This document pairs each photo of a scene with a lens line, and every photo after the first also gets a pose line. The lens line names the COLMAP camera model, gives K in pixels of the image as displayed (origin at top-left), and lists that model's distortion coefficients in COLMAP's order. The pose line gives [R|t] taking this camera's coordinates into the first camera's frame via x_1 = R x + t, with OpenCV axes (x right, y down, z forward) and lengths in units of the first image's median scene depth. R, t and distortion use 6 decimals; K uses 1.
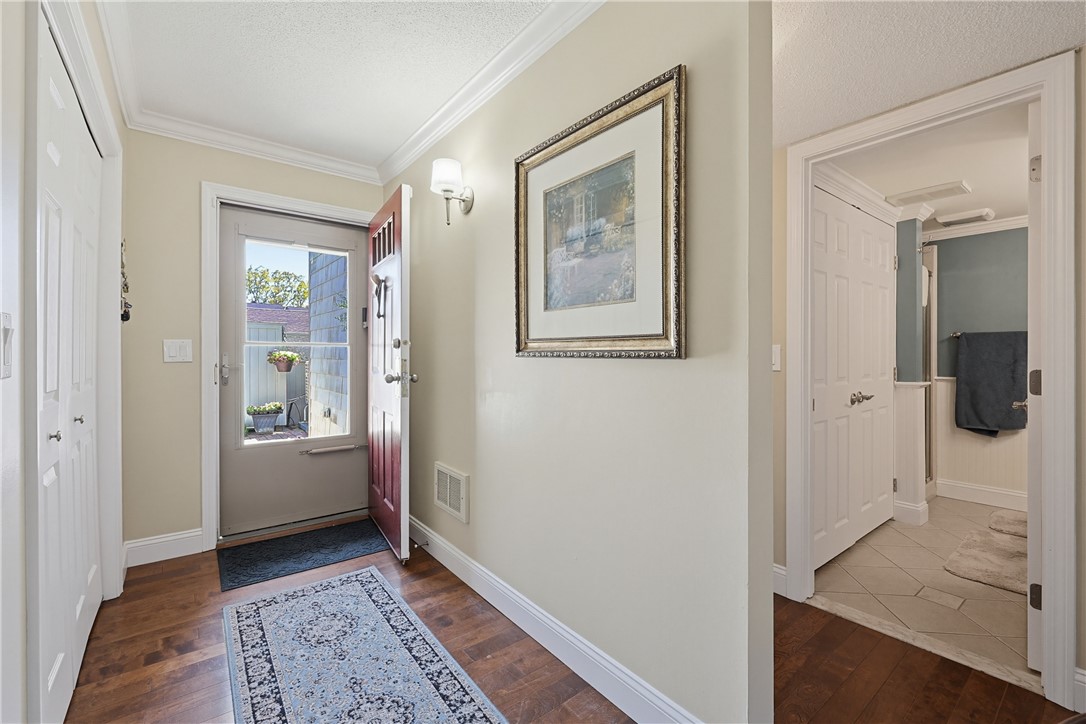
lens RADIAL K [[464.1, 0, 543.0], [0, 464.1, 362.0], [0, 0, 1]] dist [0.001208, 0.000376]
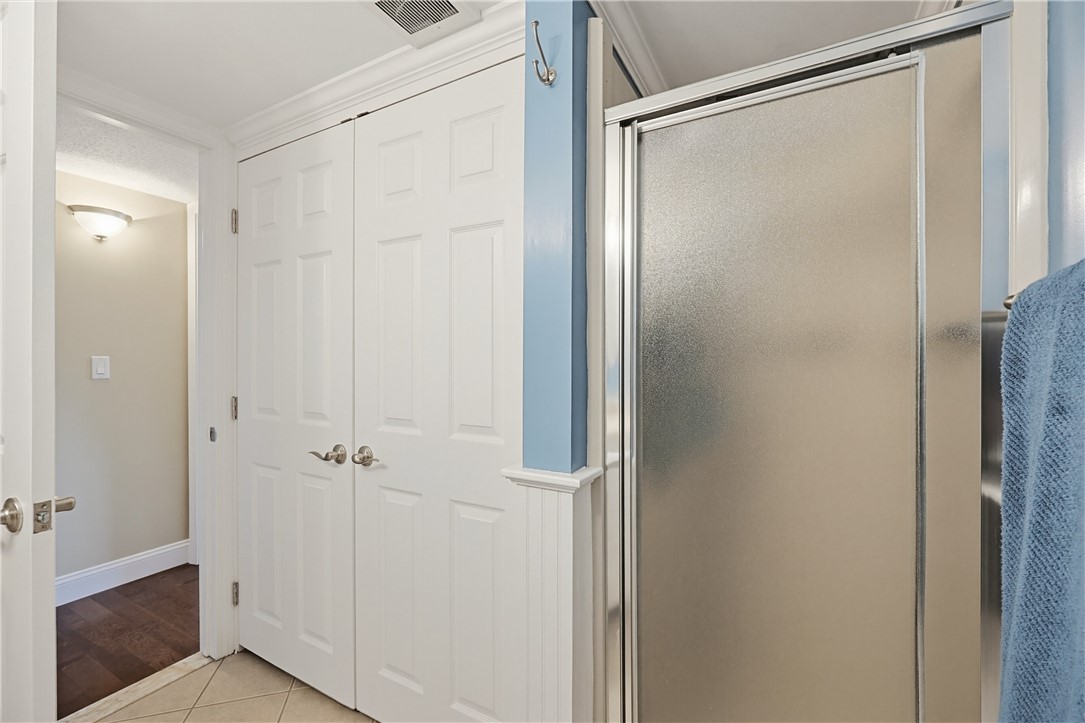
lens RADIAL K [[464.6, 0, 546.9], [0, 464.6, 340.0], [0, 0, 1]] dist [-0.003843, -0.000721]
pose [[0.389586, -0.004629, -0.920979, 1.150739], [-0.000129, 0.999987, -0.005080, -0.053889], [0.920990, 0.002098, 0.389580, 0.888119]]
